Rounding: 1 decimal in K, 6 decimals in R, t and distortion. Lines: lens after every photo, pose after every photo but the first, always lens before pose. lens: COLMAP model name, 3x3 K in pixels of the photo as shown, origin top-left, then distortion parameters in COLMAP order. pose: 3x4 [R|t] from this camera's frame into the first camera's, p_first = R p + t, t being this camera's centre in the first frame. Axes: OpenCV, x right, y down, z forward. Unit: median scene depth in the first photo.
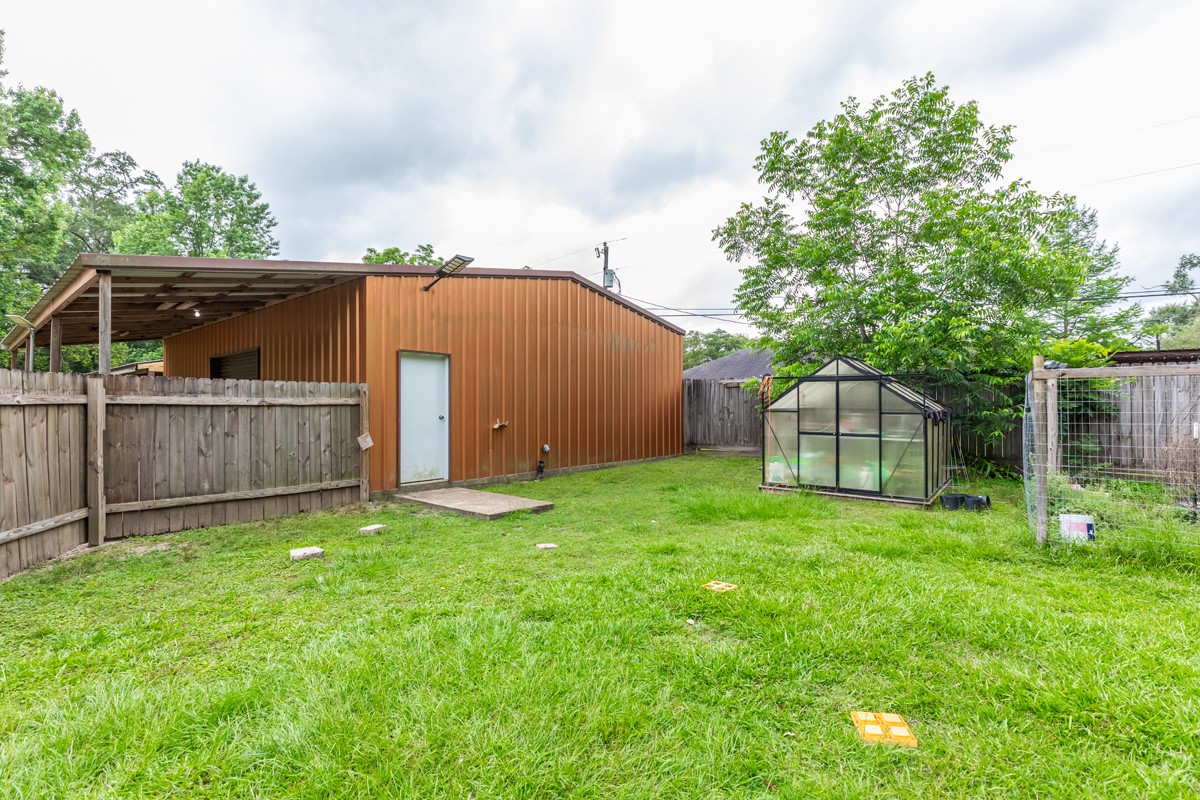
lens RADIAL K [[551.4, 0, 603.5], [0, 551.4, 408.4], [0, 0, 1]] dist [0.000713, -0.000570]
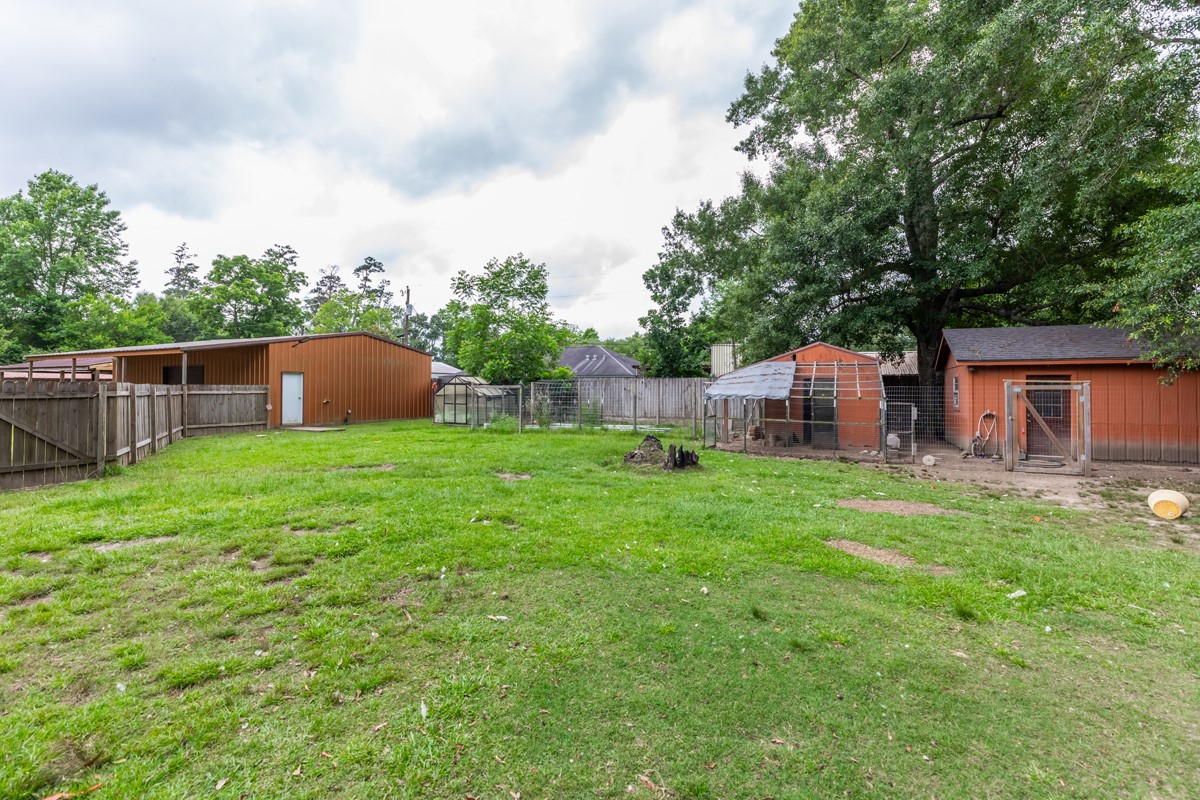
lens RADIAL K [[551.4, 0, 593.8], [0, 551.4, 391.7], [0, 0, 1]] dist [0.000713, -0.000570]
pose [[0.972752, 0.002424, 0.231835, 0.429998], [-0.002972, 0.999994, 0.002011, -0.021765], [-0.231829, -0.002645, 0.972753, -1.774739]]
